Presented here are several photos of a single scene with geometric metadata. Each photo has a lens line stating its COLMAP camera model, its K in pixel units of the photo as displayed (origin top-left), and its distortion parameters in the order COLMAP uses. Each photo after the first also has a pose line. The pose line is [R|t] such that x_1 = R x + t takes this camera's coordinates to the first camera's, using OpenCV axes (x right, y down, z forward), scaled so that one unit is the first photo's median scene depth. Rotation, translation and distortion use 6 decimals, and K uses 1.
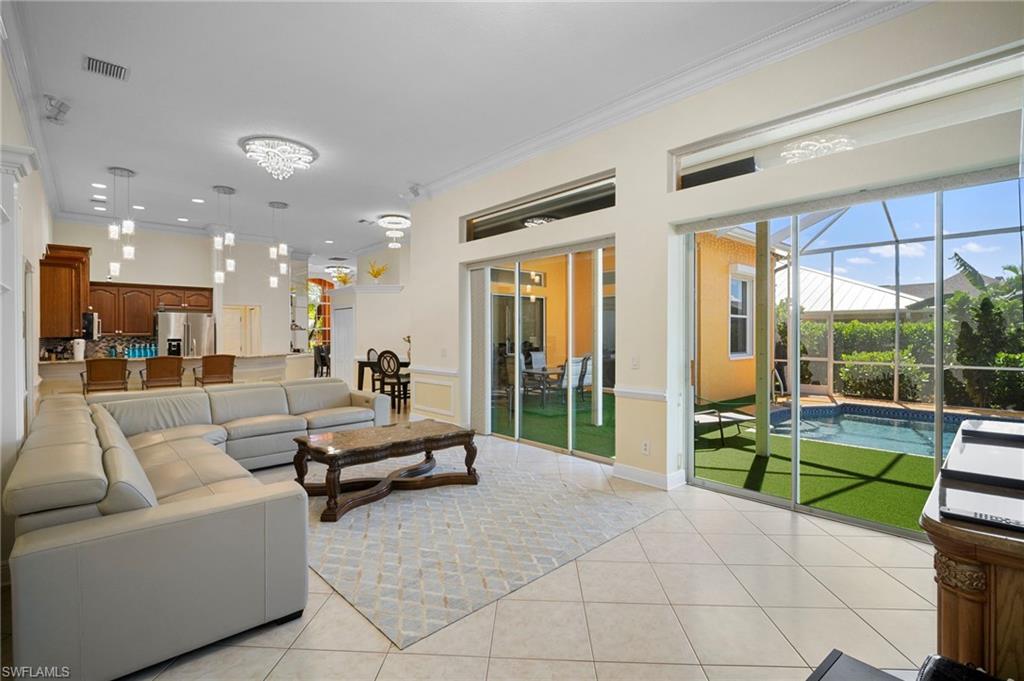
lens RADIAL K [[479.0, 0, 507.3], [0, 479.0, 341.2], [0, 0, 1]] dist [-0.003369, -0.000405]
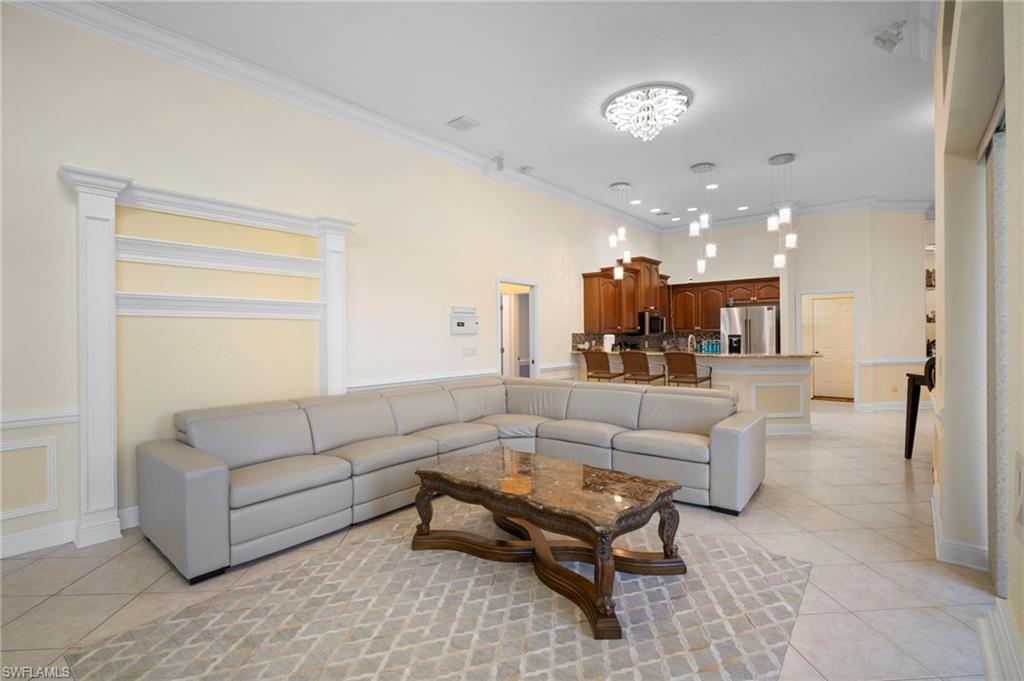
lens RADIAL K [[479.0, 0, 506.7], [0, 479.0, 334.4], [0, 0, 1]] dist [-0.003369, -0.000405]
pose [[0.116529, 0.002319, -0.993185, 0.208266], [-0.006192, 0.999980, 0.001608, -0.003889], [0.993168, 0.005963, 0.116541, 0.438838]]
